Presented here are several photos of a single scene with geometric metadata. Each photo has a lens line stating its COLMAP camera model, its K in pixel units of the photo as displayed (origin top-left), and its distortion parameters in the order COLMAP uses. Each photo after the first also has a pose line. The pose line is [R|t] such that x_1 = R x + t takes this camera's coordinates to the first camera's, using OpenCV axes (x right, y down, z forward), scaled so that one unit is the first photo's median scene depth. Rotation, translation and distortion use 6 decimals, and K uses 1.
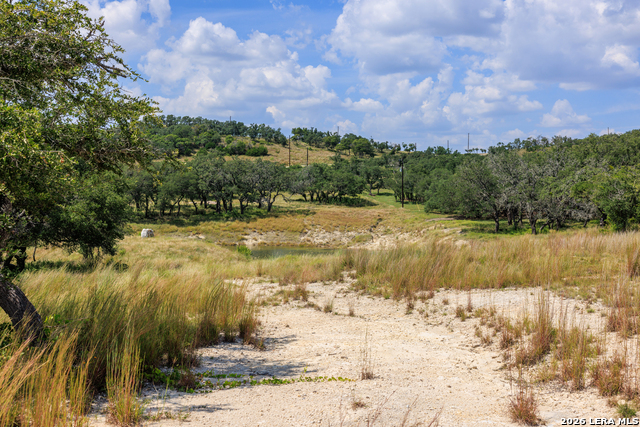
lens RADIAL K [[760.6, 0, 320.0], [0, 760.6, 213.5], [0, 0, 1]] dist [-0.006795, -0.003689]
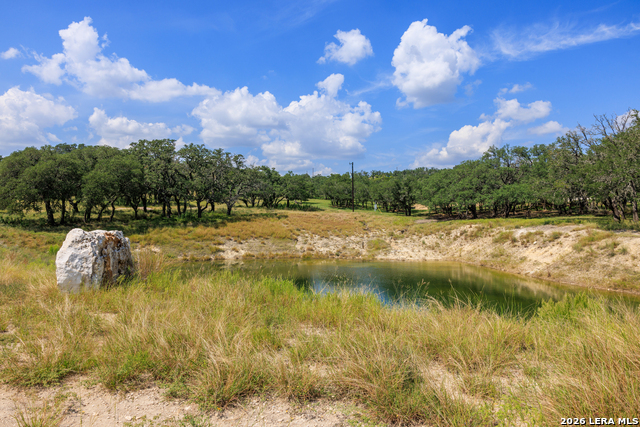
lens RADIAL K [[441.7, 0, 320.0], [0, 441.7, 213.5], [0, 0, 1]] dist [0.006929, 0.000405]
pose [[0.951712, -0.010732, 0.306804, -0.129444], [0.021061, 0.999317, -0.030375, 0.012793], [-0.306268, 0.035370, 0.951288, 0.546447]]
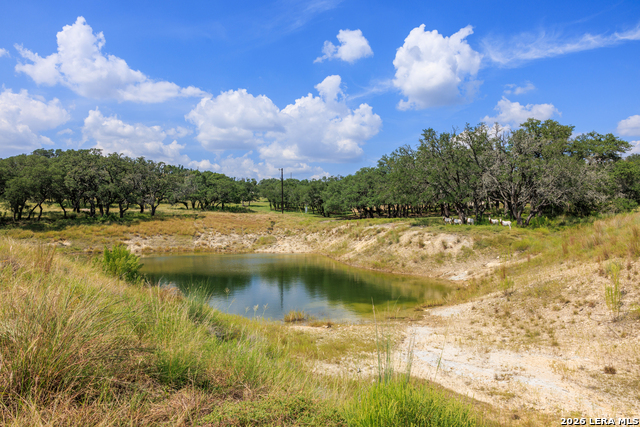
lens RADIAL K [[455.1, 0, 320.0], [0, 455.1, 213.5], [0, 0, 1]] dist [-0.000271, 0.003227]
pose [[0.953092, -0.005960, 0.302622, -0.043215], [0.019149, 0.998991, -0.040633, 0.022463], [-0.302075, 0.044522, 0.952244, 0.433426]]
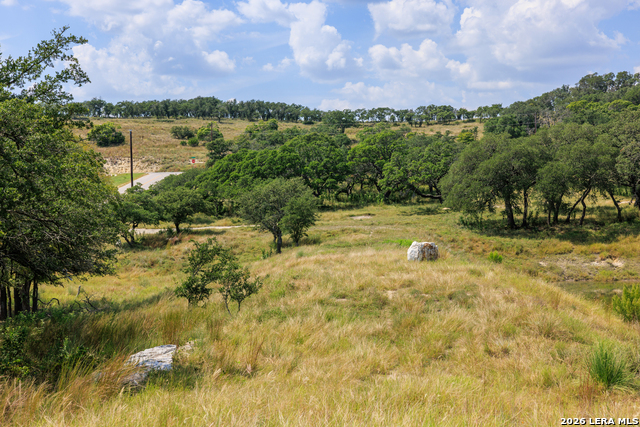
lens RADIAL K [[1059.2, 0, 320.0], [0, 1059.2, 213.5], [0, 0, 1]] dist [0.020796, 0.038882]
pose [[0.877989, -0.003555, -0.478667, 0.012040], [-0.004414, 0.999870, -0.015523, 0.008009], [0.478660, 0.015742, 0.877859, 0.251488]]
